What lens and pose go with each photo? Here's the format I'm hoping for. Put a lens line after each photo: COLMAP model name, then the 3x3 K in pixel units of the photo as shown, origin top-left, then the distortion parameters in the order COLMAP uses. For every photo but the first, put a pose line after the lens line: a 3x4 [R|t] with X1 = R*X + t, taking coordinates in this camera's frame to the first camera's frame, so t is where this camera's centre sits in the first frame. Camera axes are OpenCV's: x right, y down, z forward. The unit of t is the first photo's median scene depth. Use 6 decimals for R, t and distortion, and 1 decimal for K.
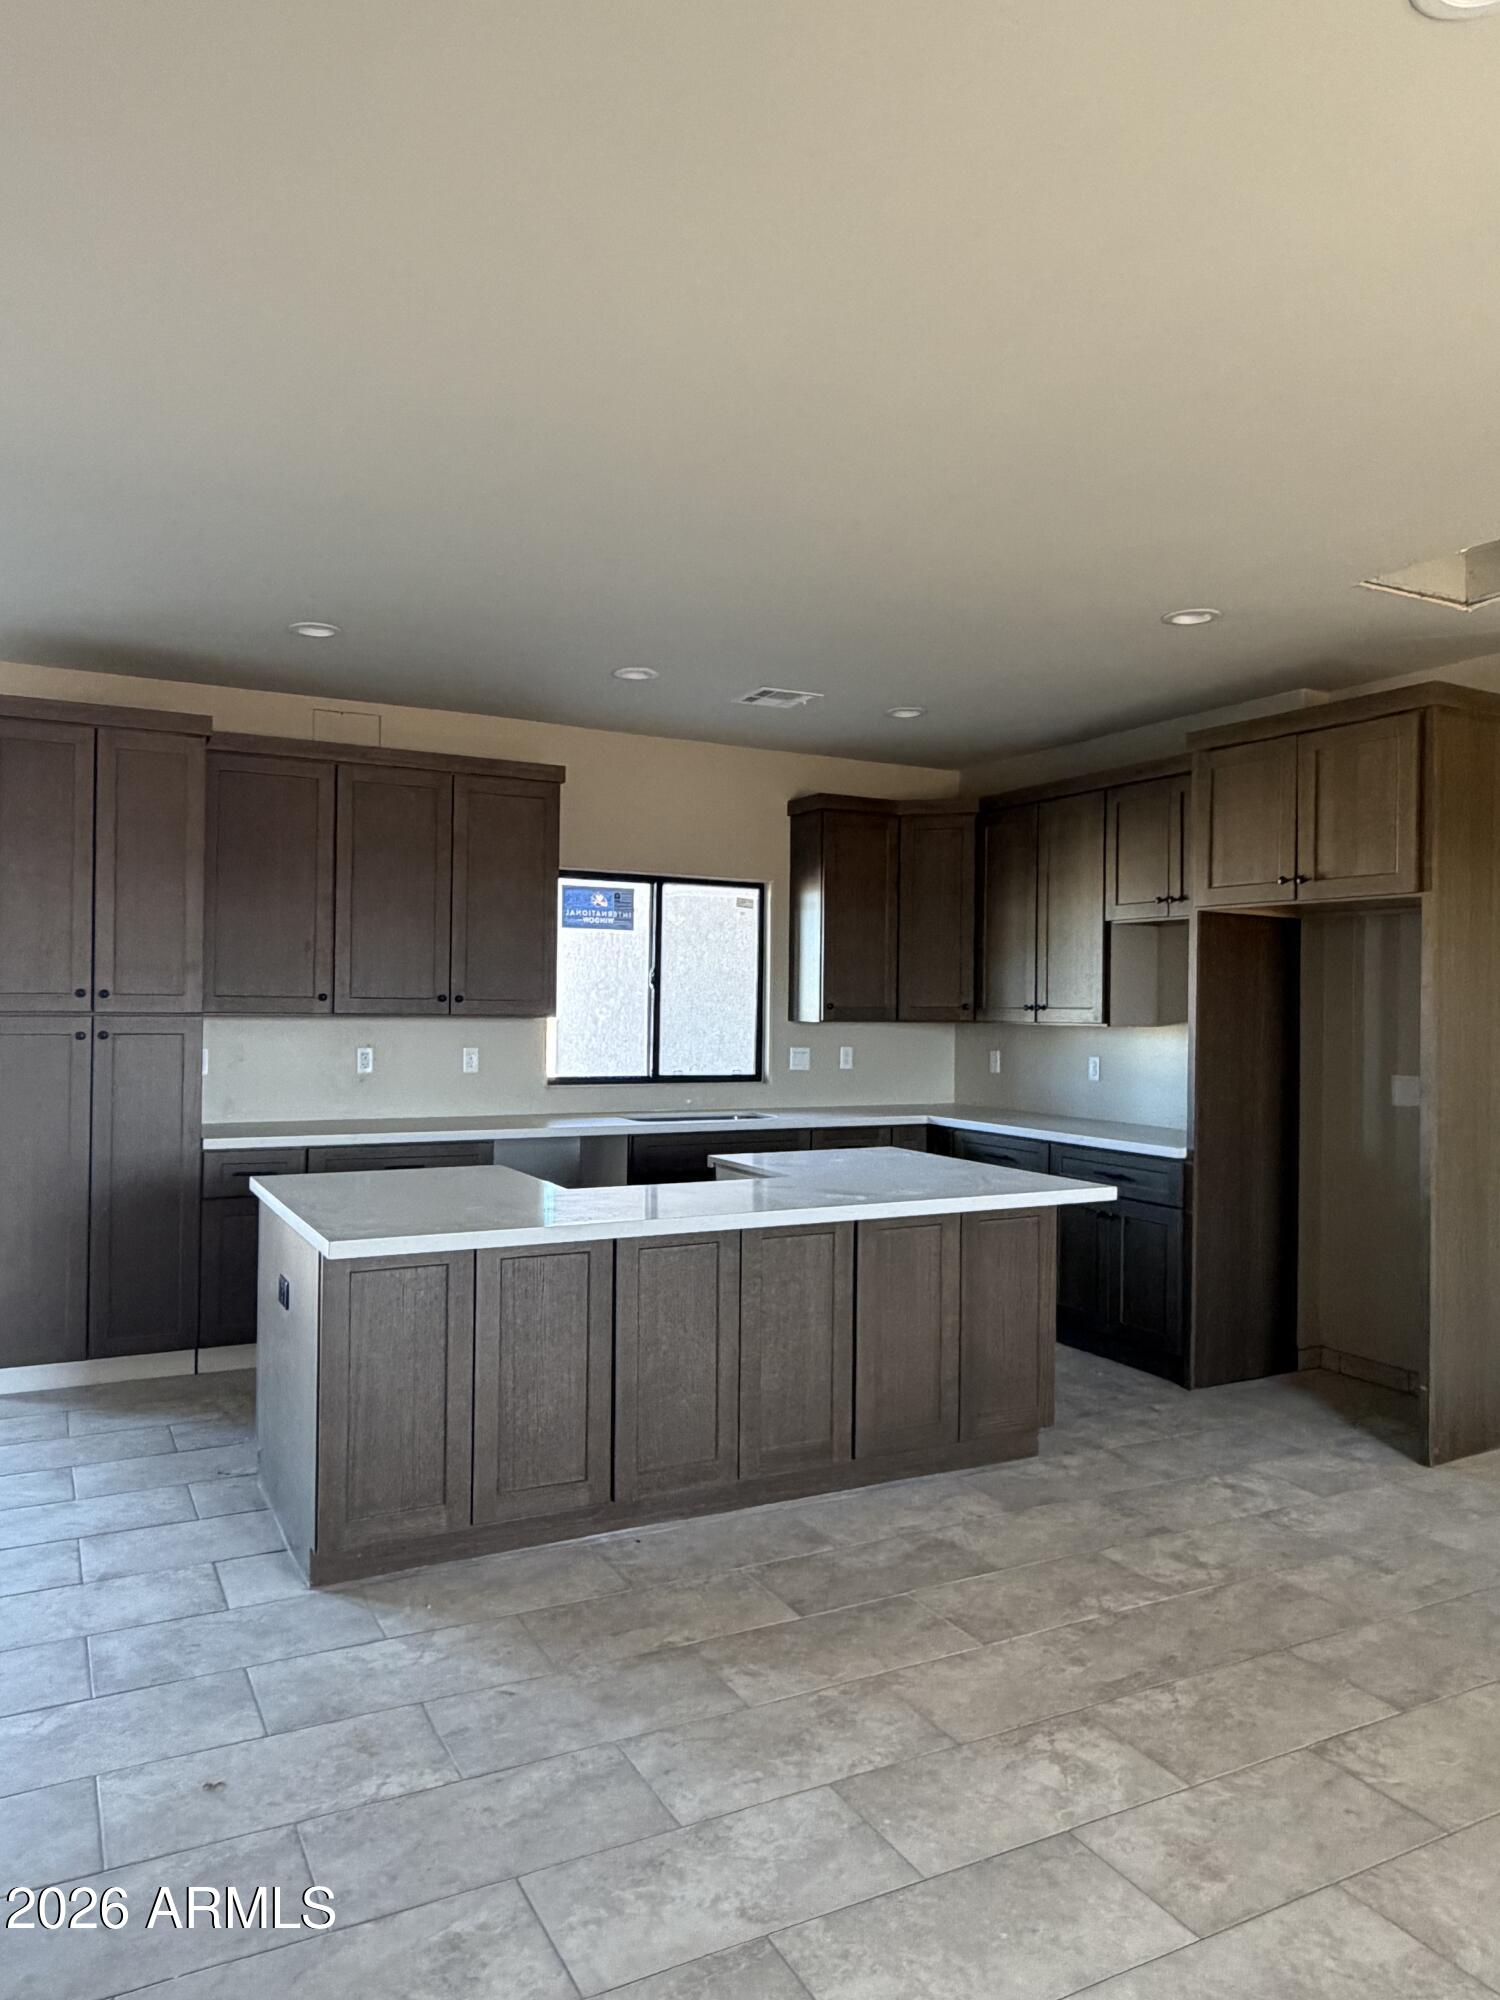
lens RADIAL K [[1353.5, 0, 746.7], [0, 1353.5, 1002.0], [0, 0, 1]] dist [-0.004666, 0.005376]
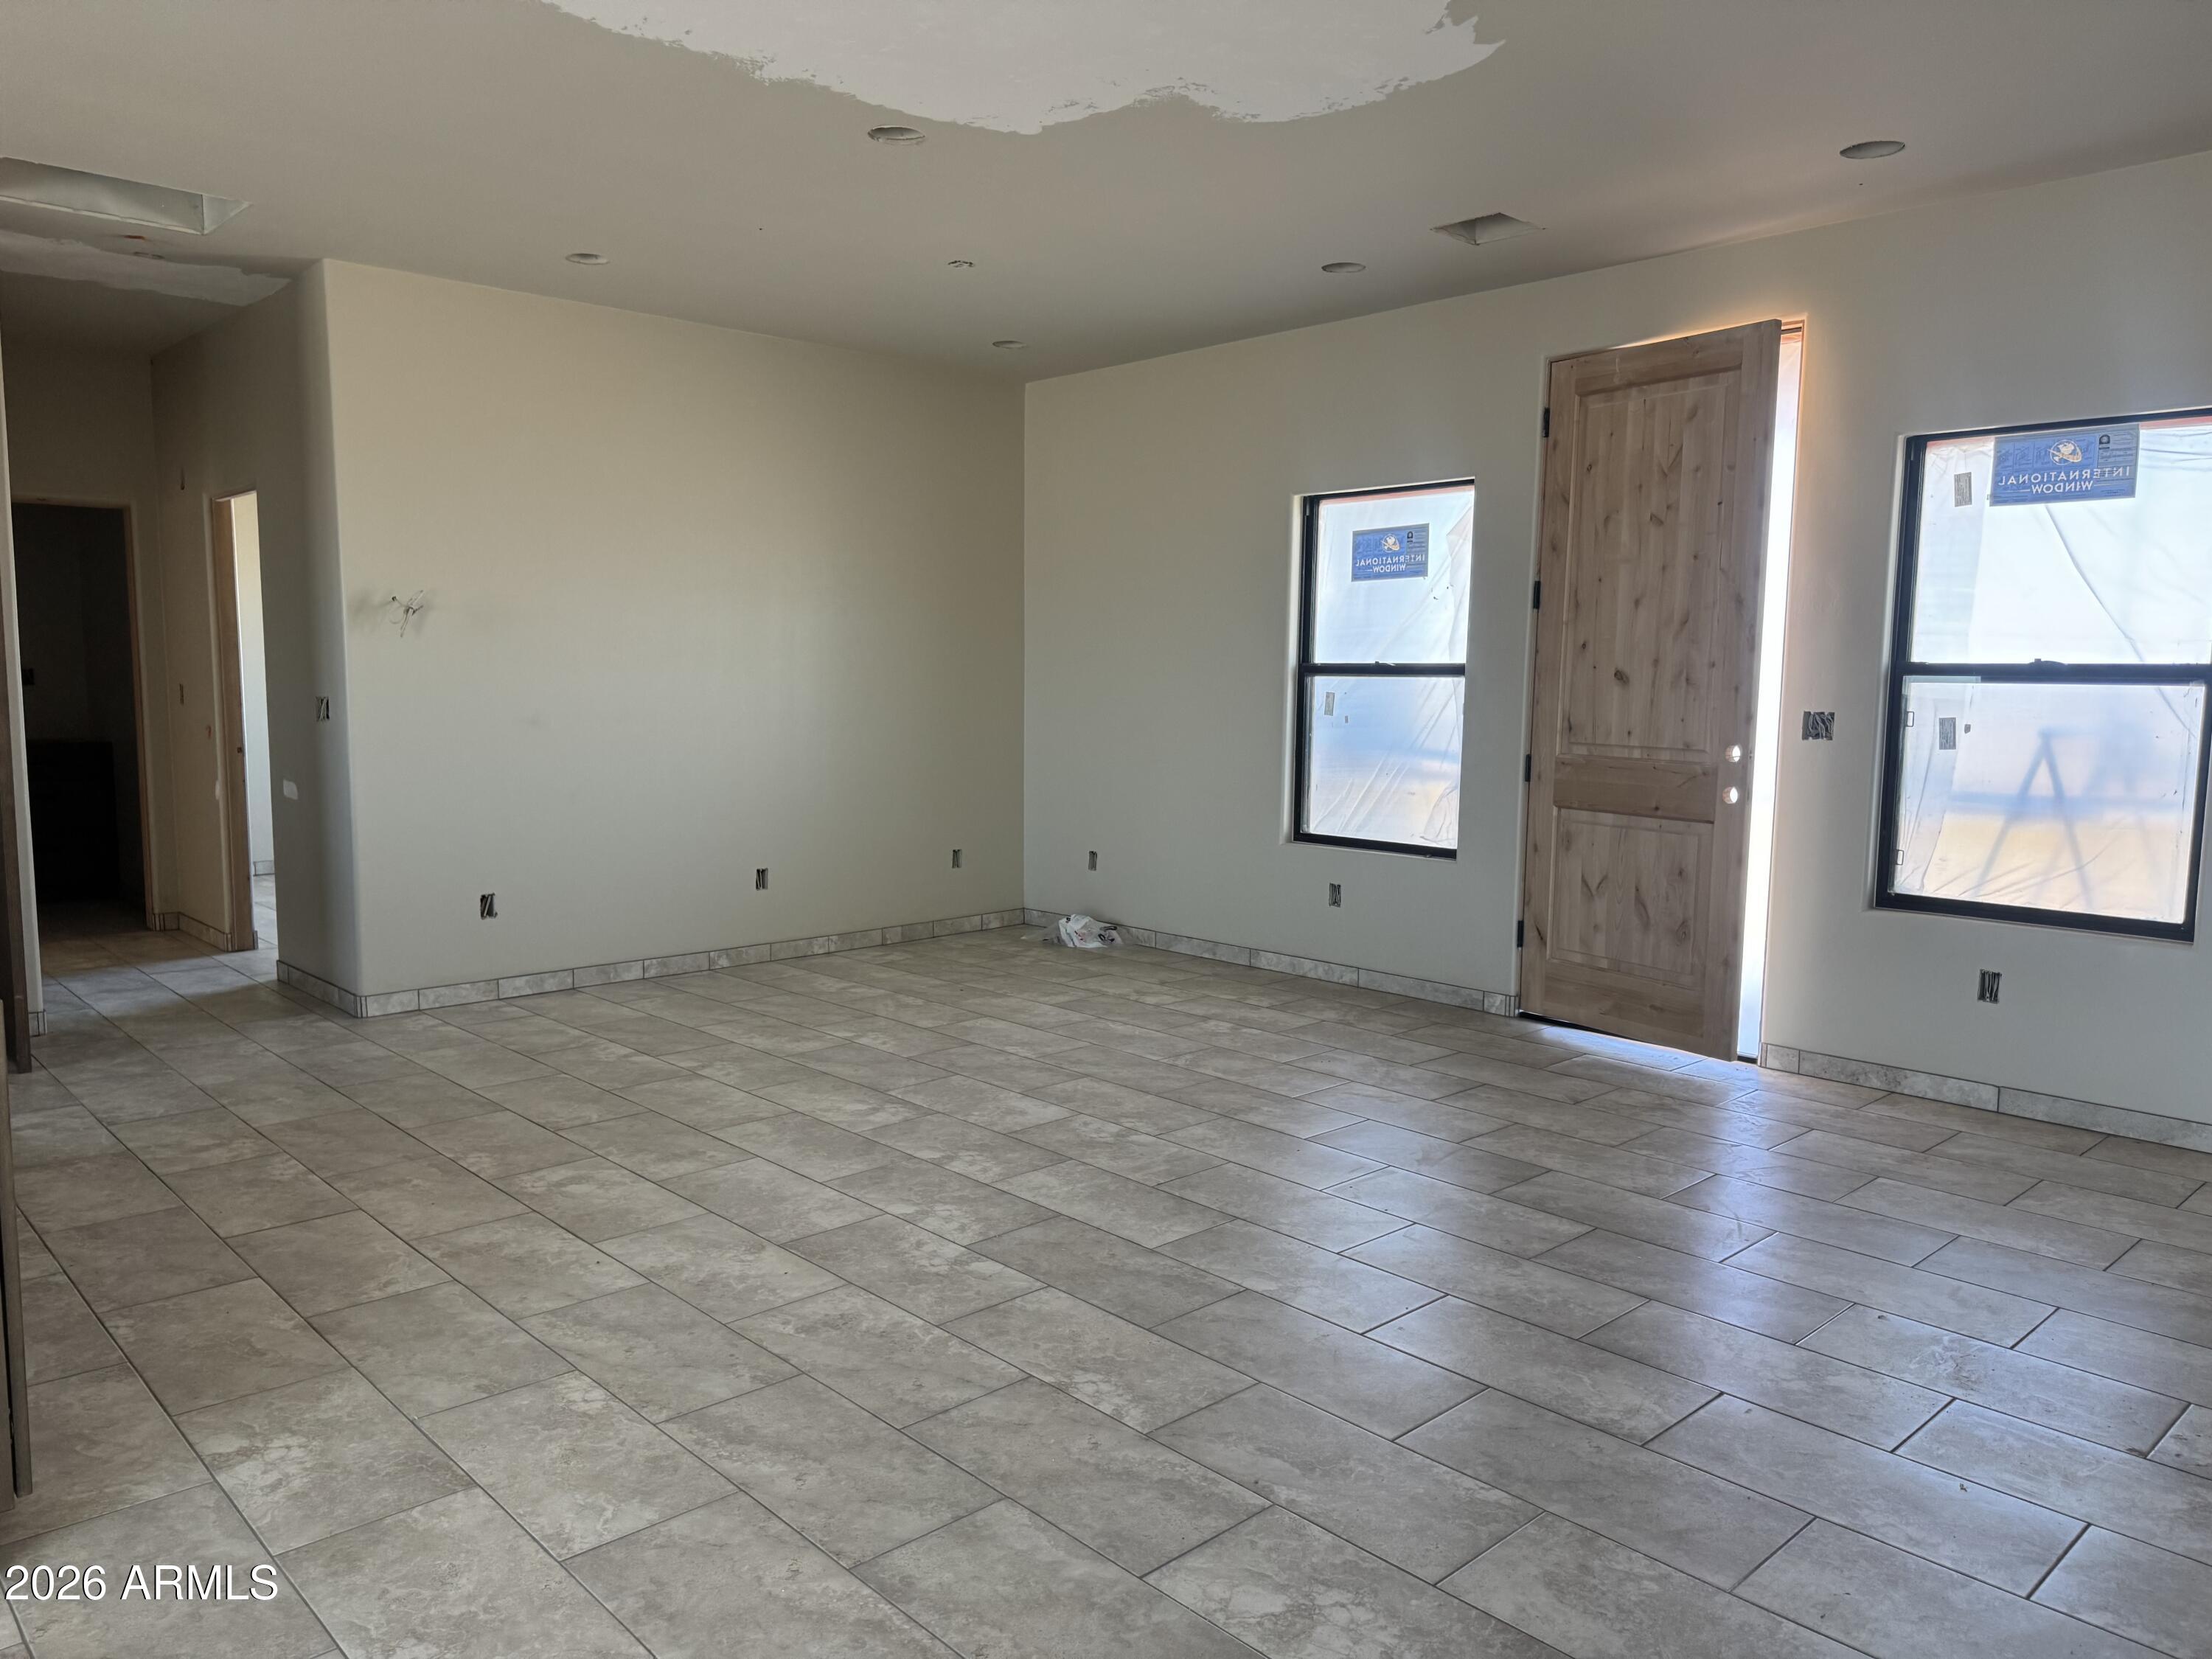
lens RADIAL K [[1551.6, 0, 1102.7], [0, 1551.6, 832.6], [0, 0, 1]] dist [-0.001872, -0.000660]
pose [[-0.273975, -0.114437, 0.954904, -1.287638], [-0.020956, 0.993370, 0.113034, 0.024308], [-0.961509, 0.010958, -0.274556, 0.858046]]
